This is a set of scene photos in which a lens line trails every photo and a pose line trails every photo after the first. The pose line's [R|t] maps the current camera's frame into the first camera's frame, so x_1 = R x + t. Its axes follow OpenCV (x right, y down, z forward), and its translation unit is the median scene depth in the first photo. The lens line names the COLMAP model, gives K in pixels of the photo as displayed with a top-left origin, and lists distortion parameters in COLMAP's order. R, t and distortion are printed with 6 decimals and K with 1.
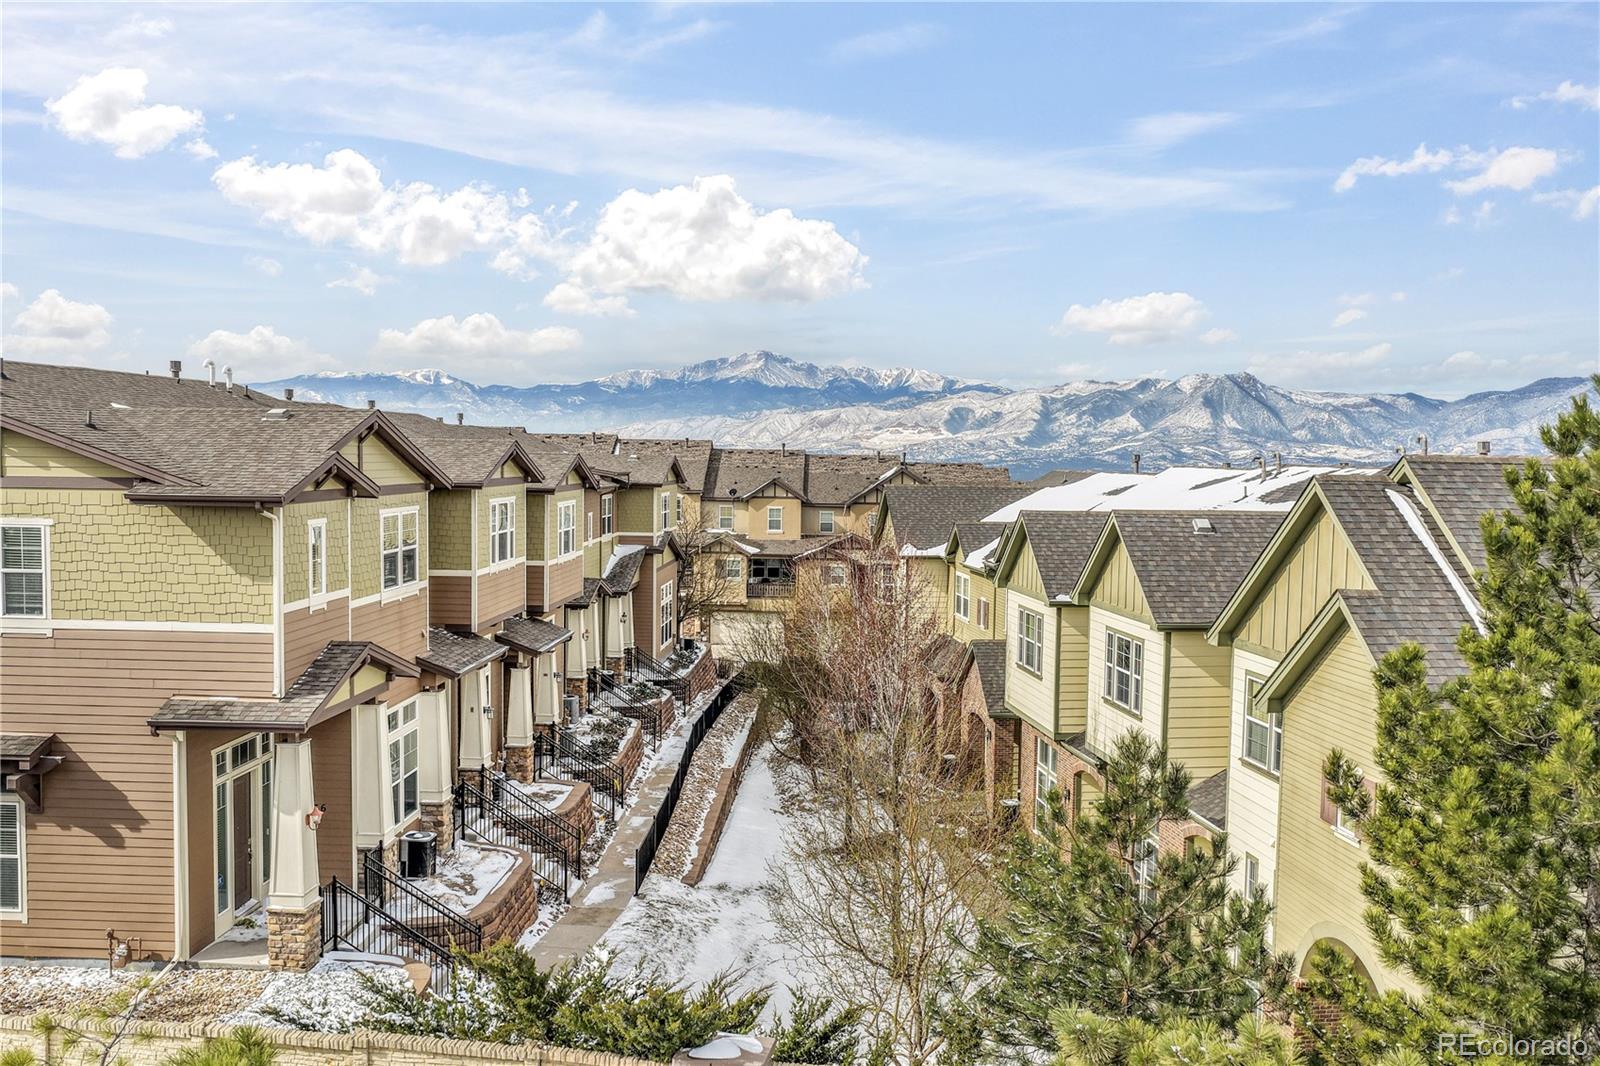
lens RADIAL K [[1332.4, 0, 802.6], [0, 1332.4, 541.5], [0, 0, 1]] dist [-0.014787, 0.035156]
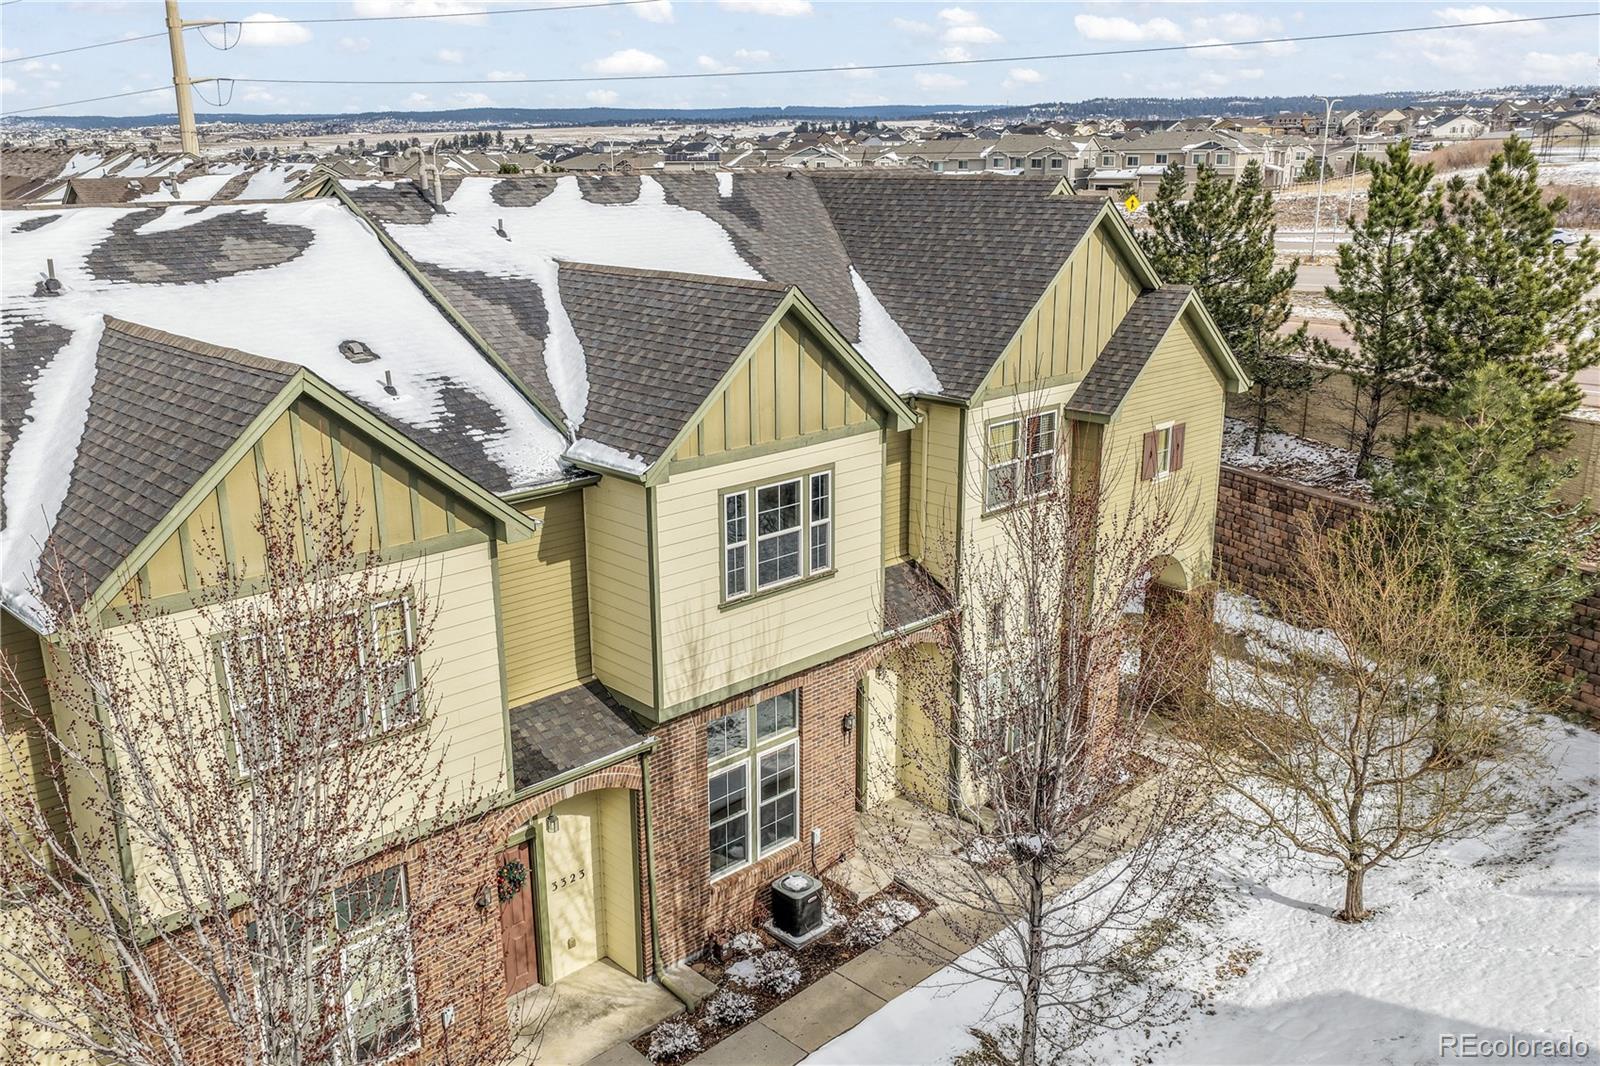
lens RADIAL K [[1319.3, 0, 768.9], [0, 1319.3, 533.7], [0, 0, 1]] dist [0.025166, 0.009338]
pose [[-0.582475, -0.241061, 0.776281, -0.211100], [0.051436, 0.942169, 0.331169, -0.095877], [-0.811220, 0.232826, -0.536390, 1.110675]]
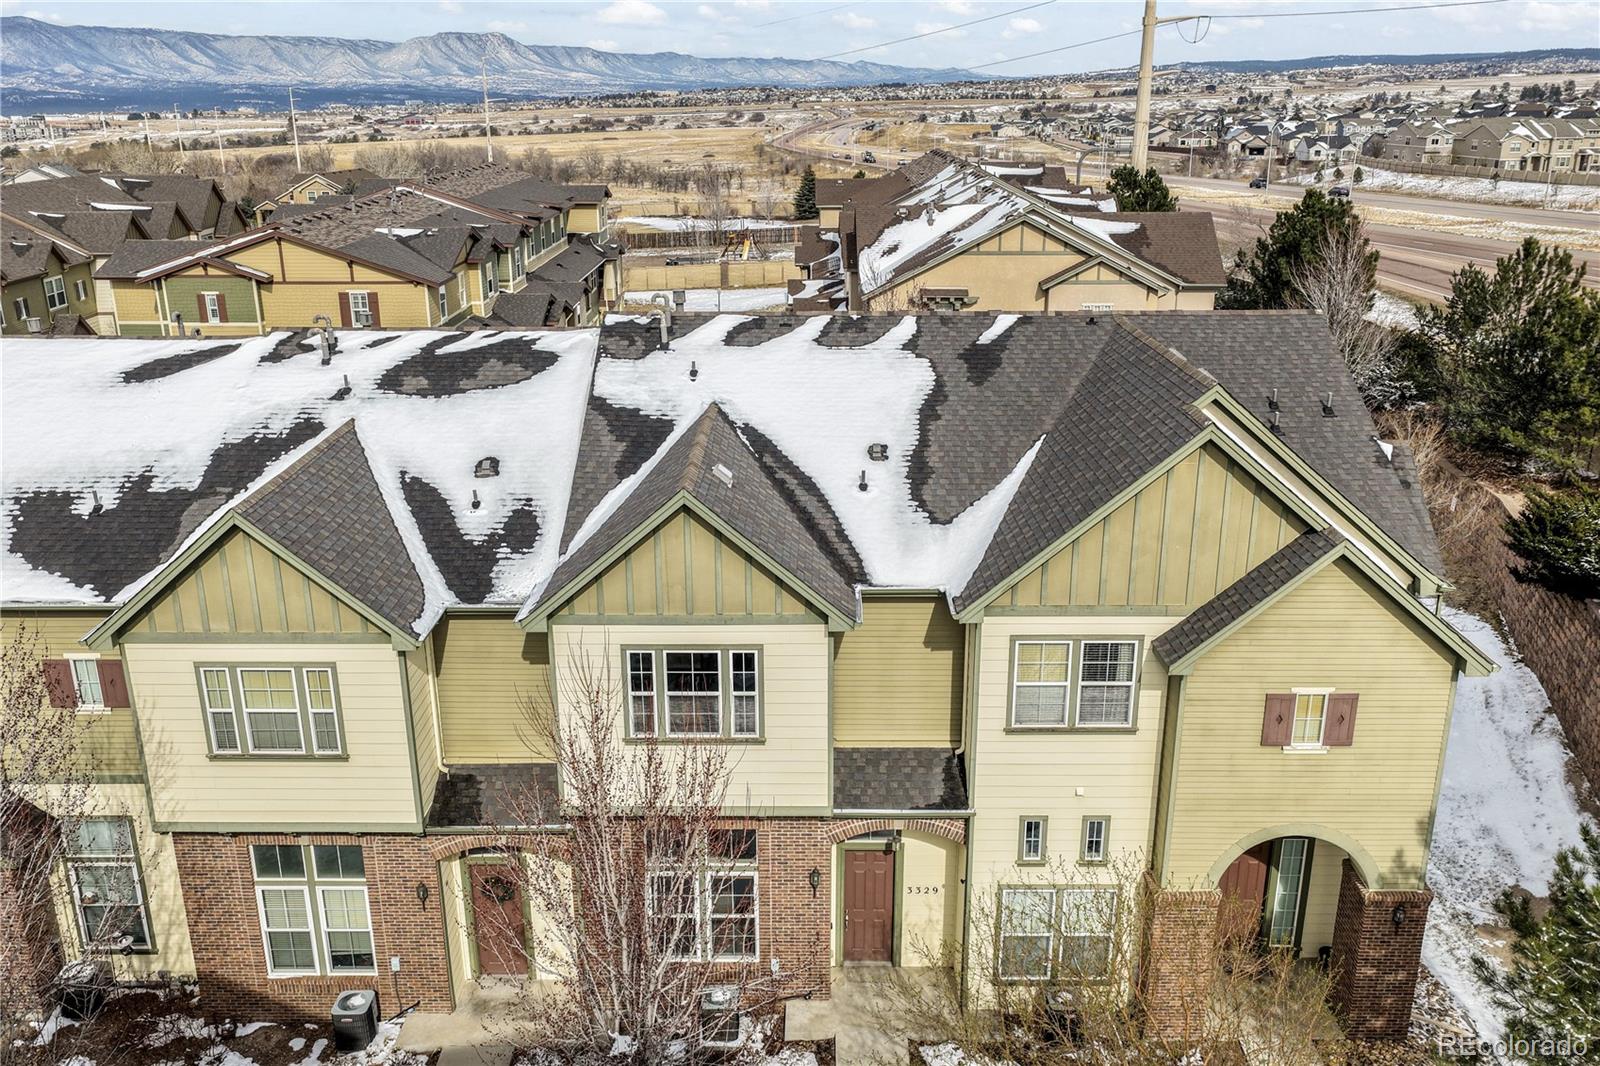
lens RADIAL K [[1332.4, 0, 802.6], [0, 1332.4, 541.5], [0, 0, 1]] dist [-0.014787, 0.035156]
pose [[0.136336, -0.333551, 0.932822, -0.331943], [0.071562, 0.942470, 0.326542, -0.177120], [-0.988075, 0.022235, 0.152362, 0.681453]]
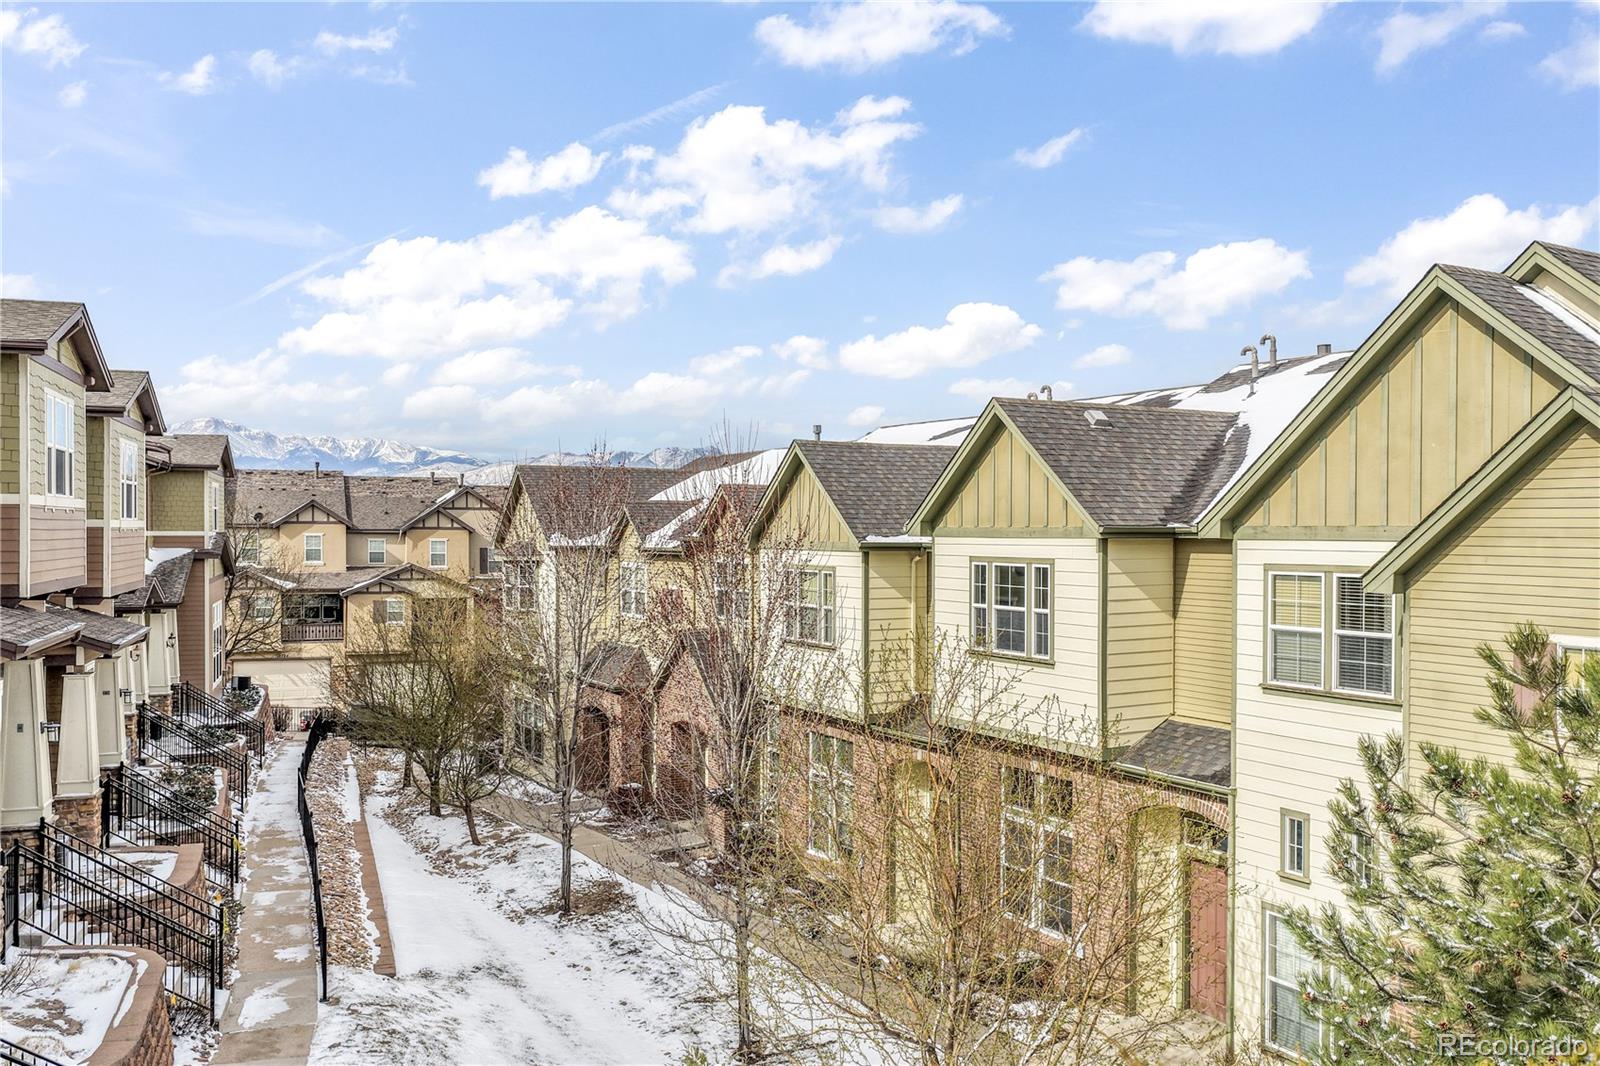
lens RADIAL K [[1332.4, 0, 802.6], [0, 1332.4, 541.5], [0, 0, 1]] dist [-0.014787, 0.035156]
pose [[0.925873, -0.016079, 0.377493, -0.130834], [0.036431, 0.998238, -0.046833, 0.074284], [-0.376075, 0.057114, 0.924827, 0.274116]]
